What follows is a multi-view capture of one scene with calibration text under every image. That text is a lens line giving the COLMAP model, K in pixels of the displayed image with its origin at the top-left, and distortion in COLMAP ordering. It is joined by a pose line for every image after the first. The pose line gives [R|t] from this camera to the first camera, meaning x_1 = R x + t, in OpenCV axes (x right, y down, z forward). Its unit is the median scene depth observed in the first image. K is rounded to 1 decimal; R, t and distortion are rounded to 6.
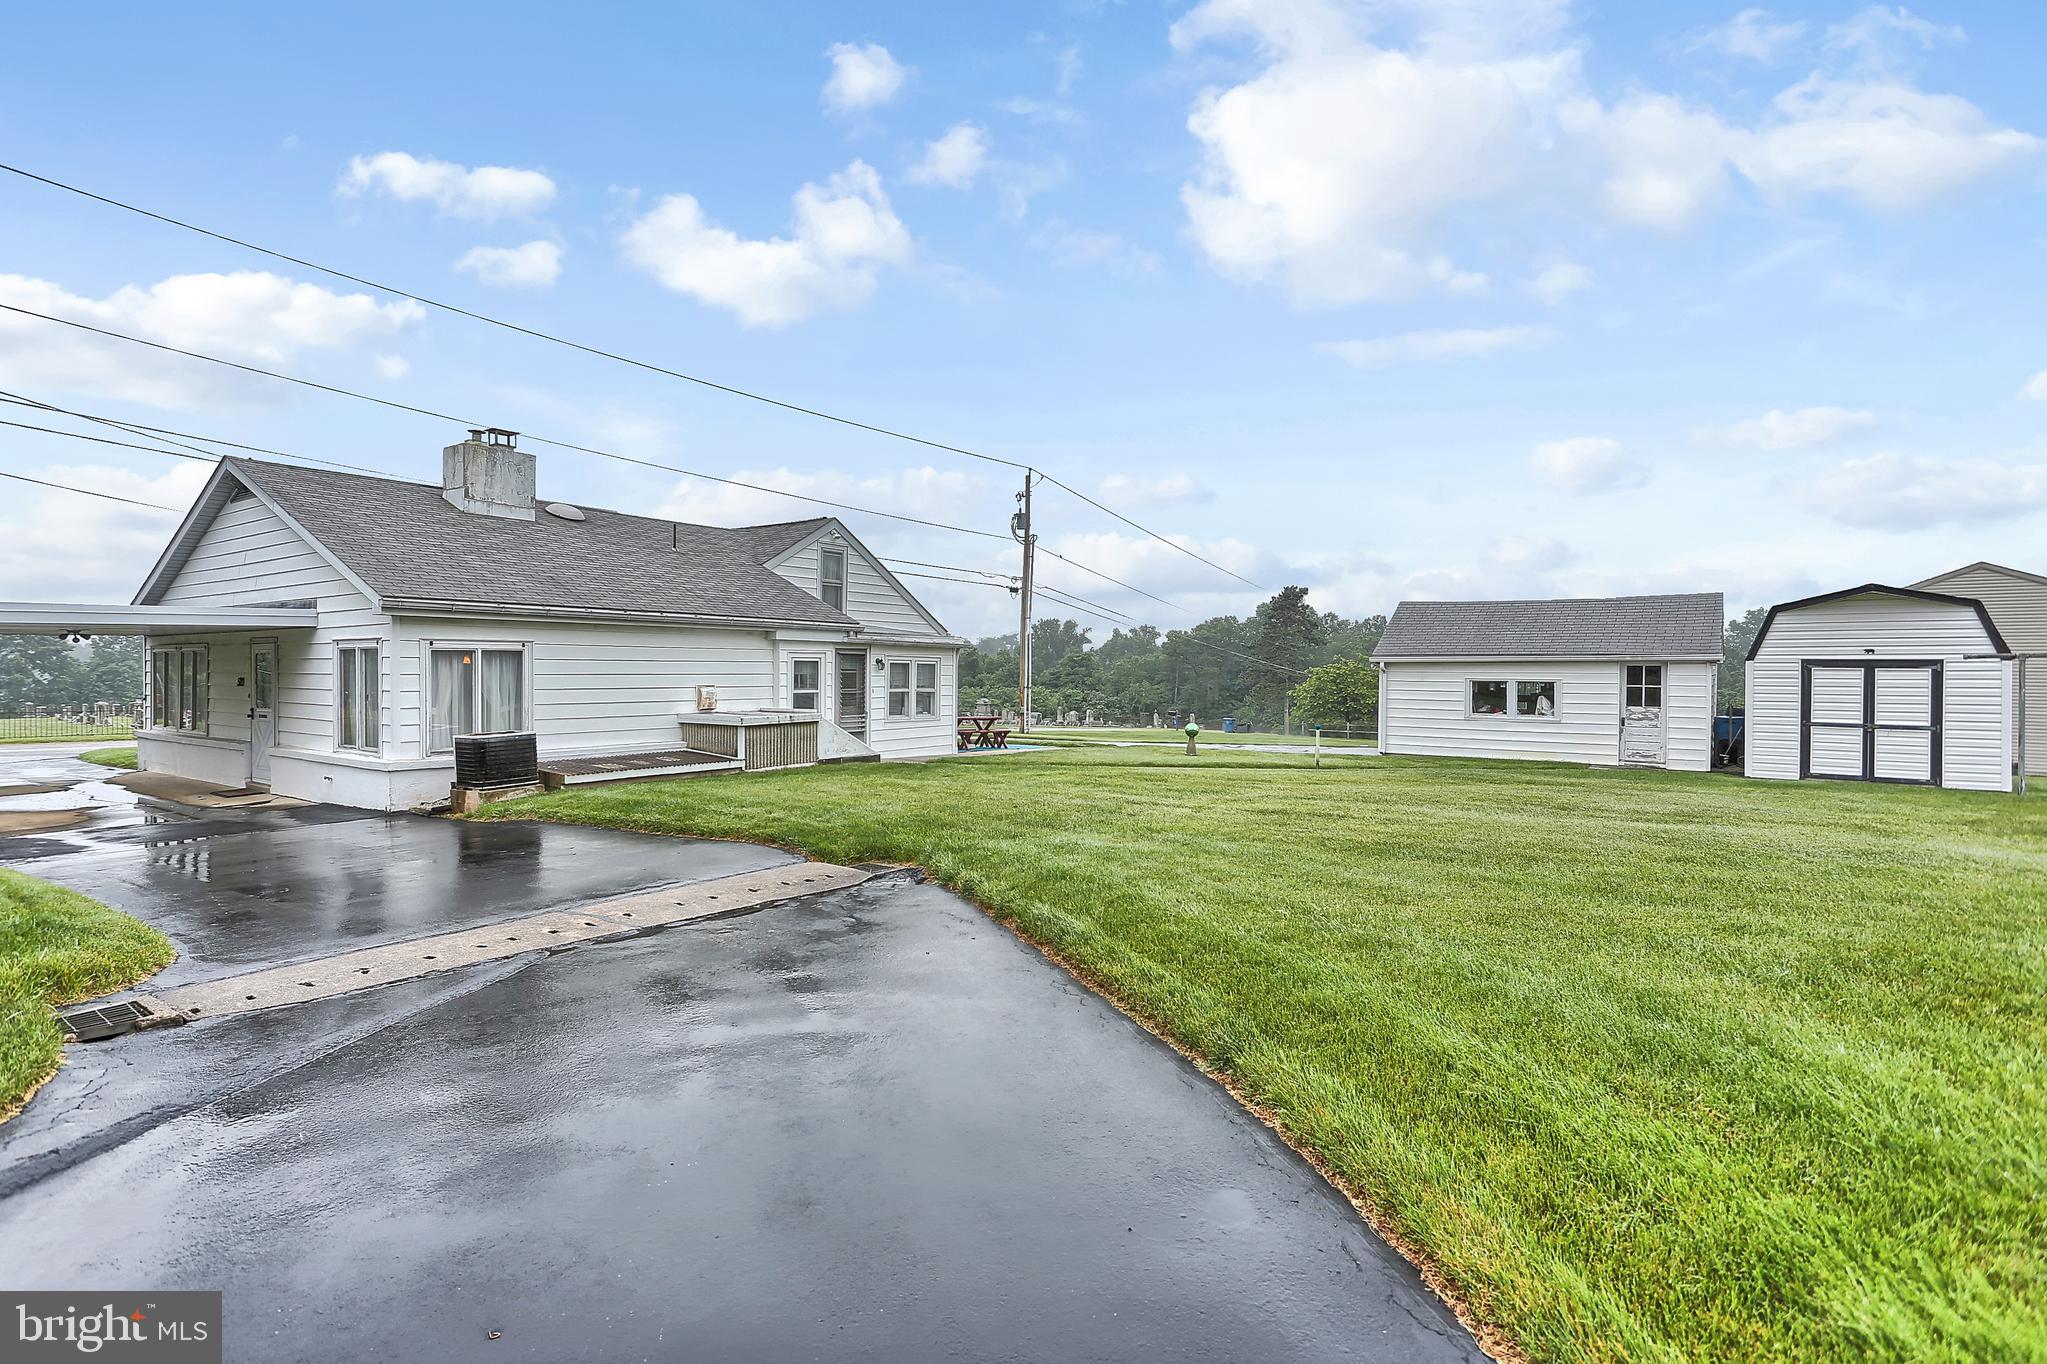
lens RADIAL K [[994.3, 0, 1023.5], [0, 994.3, 682.0], [0, 0, 1]] dist [-0.015956, 0.000317]
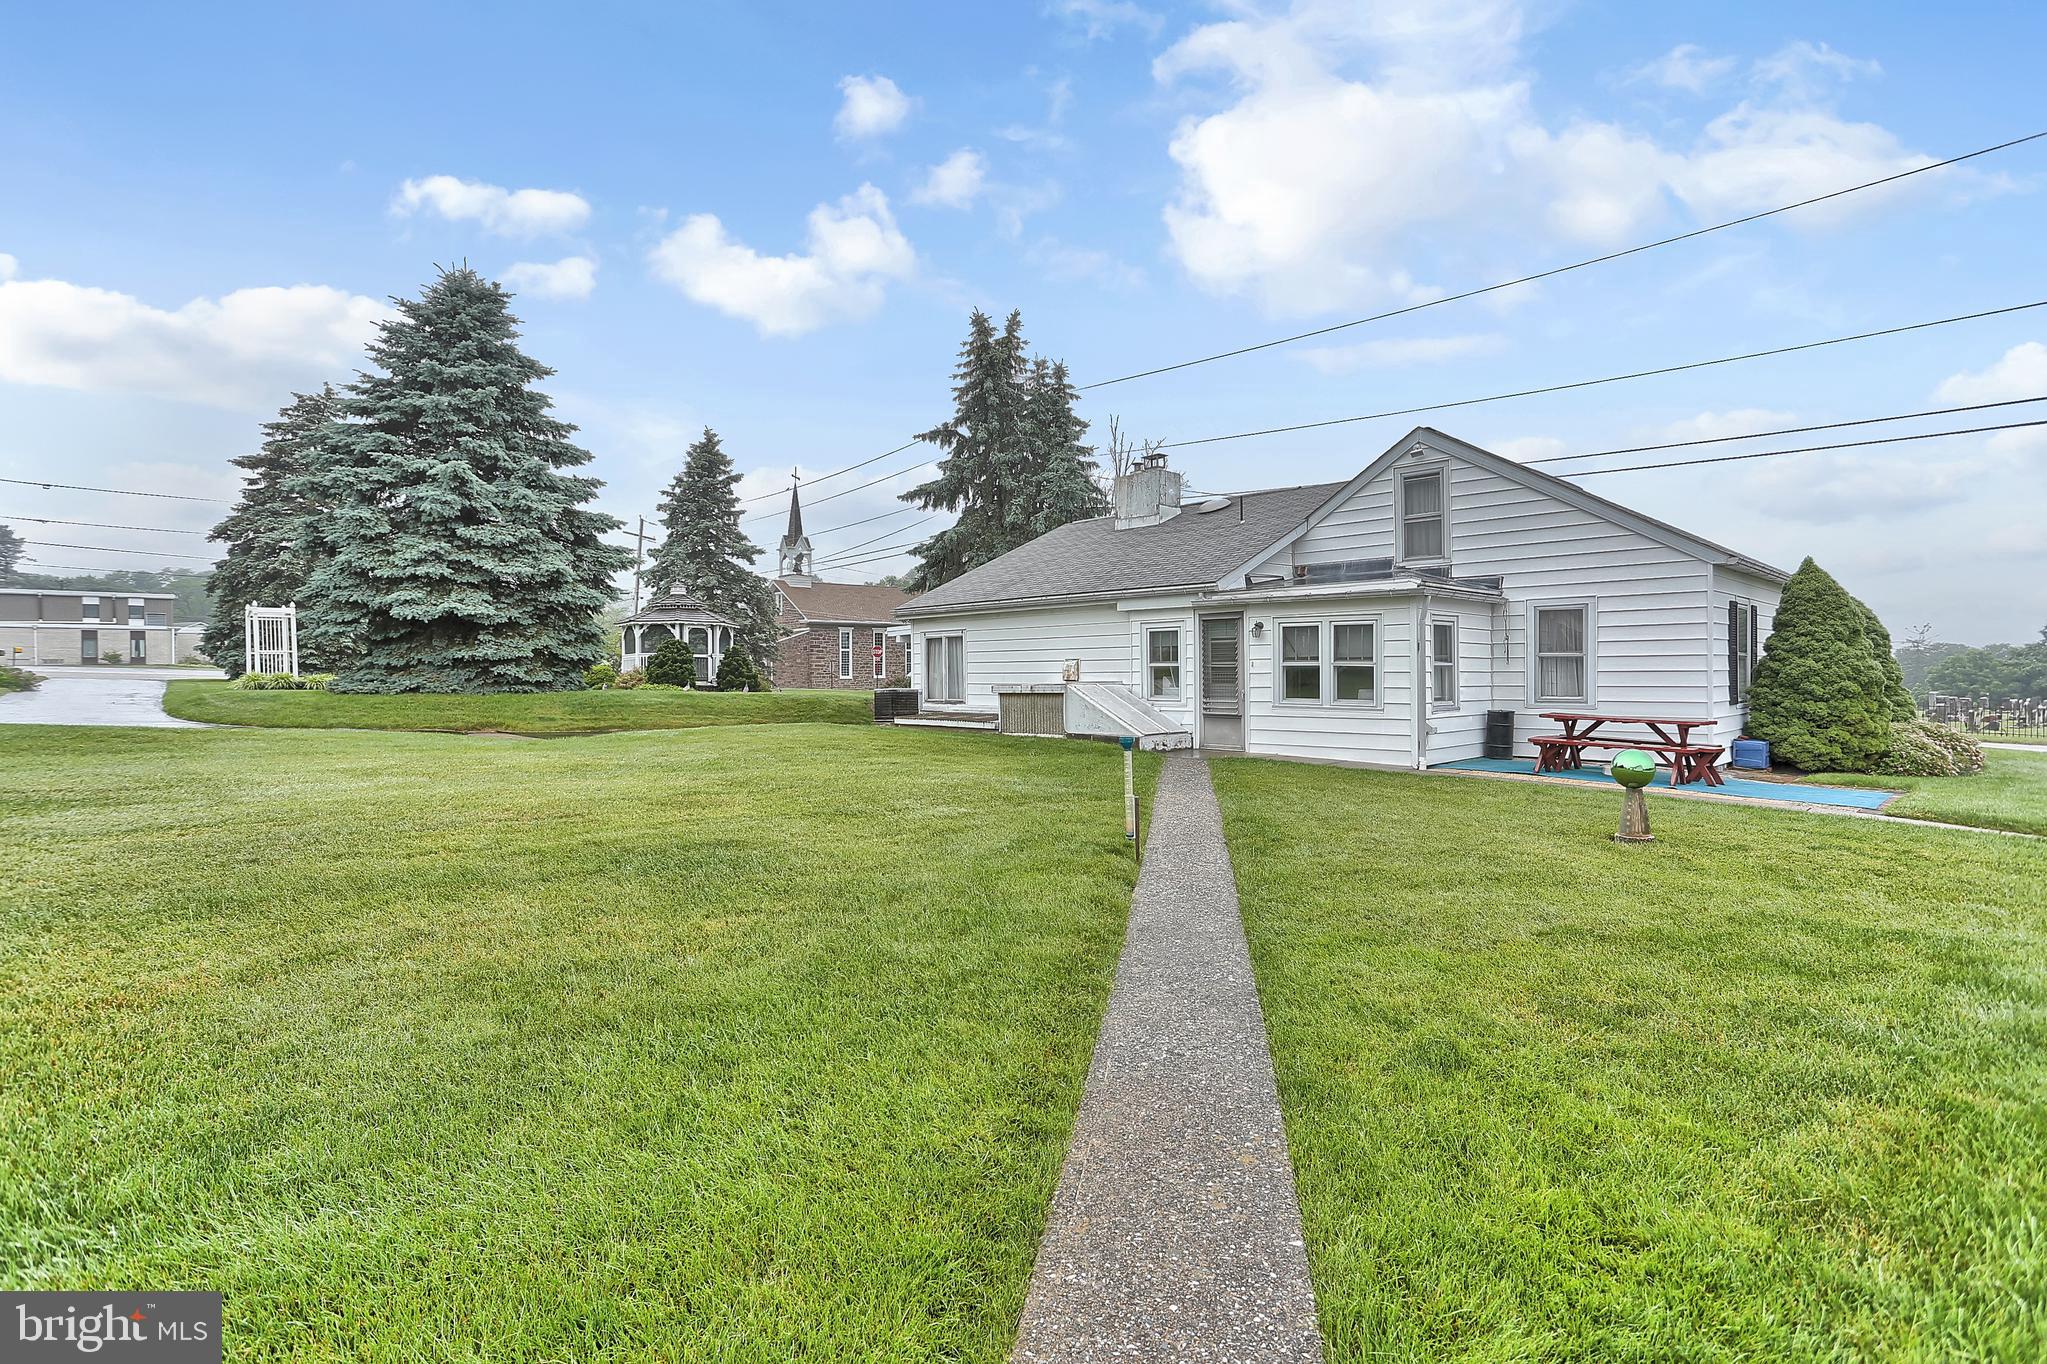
lens RADIAL K [[994.3, 0, 1023.5], [0, 994.3, 682.0], [0, 0, 1]] dist [-0.015956, 0.000317]
pose [[-0.184178, 0.000686, -0.982893, 0.660341], [-0.008340, 0.999963, 0.002261, 0.022891], [0.982857, 0.008614, -0.184166, 0.991201]]
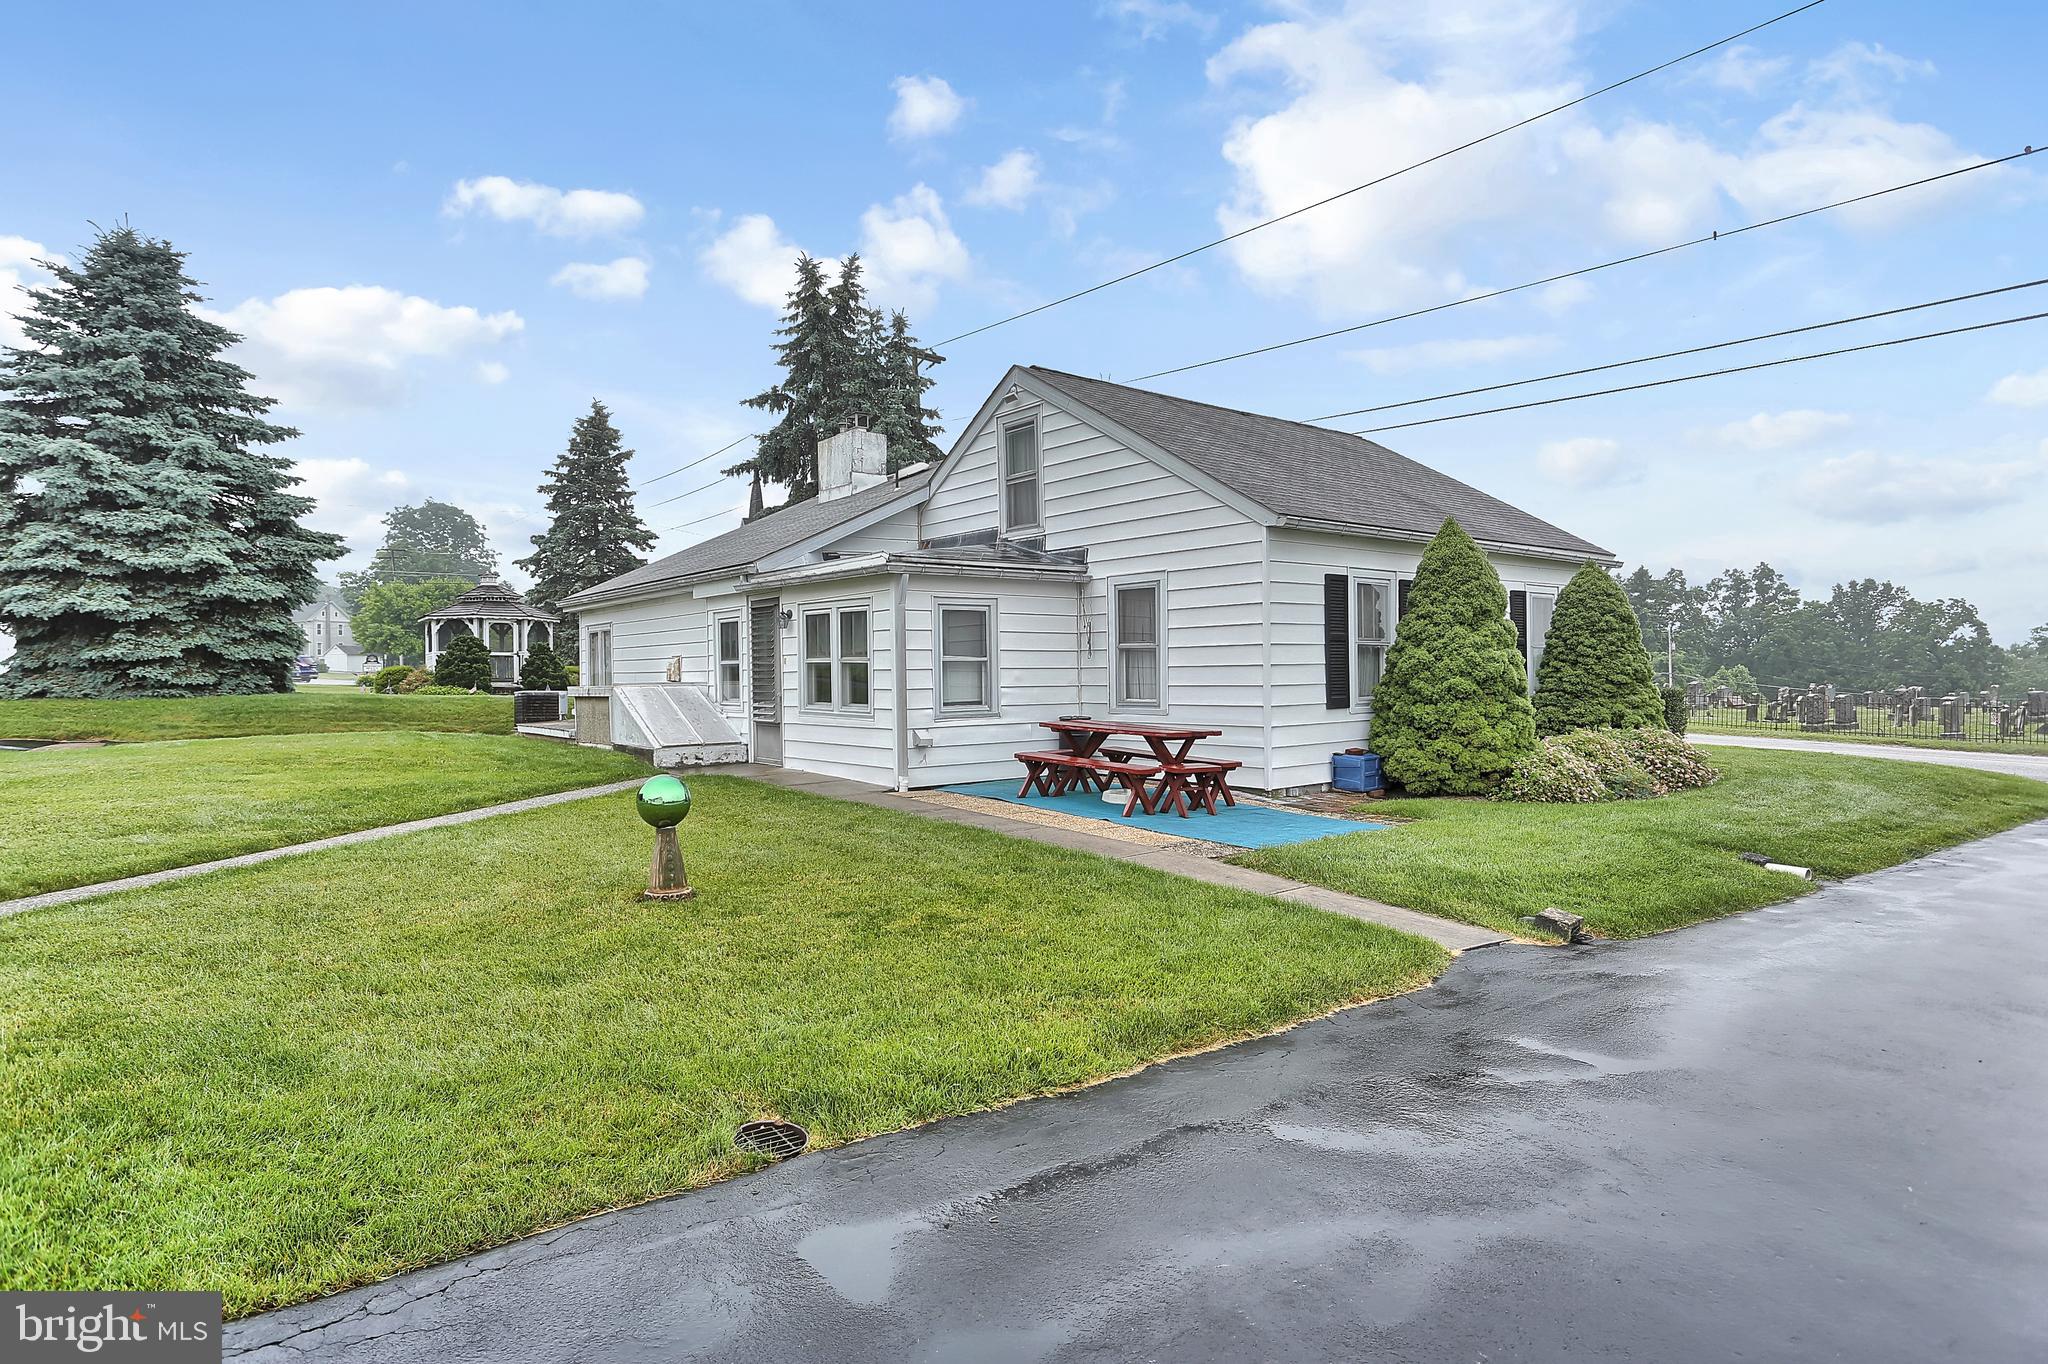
lens RADIAL K [[1107.1, 0, 1024.0], [0, 1107.1, 682.0], [0, 0, 1]] dist [-0.002708, -0.000084]
pose [[-0.267481, 0.005160, -0.963549, 0.507997], [-0.001861, 0.999981, 0.005872, 0.018420], [0.963561, 0.003364, -0.267466, 1.372266]]
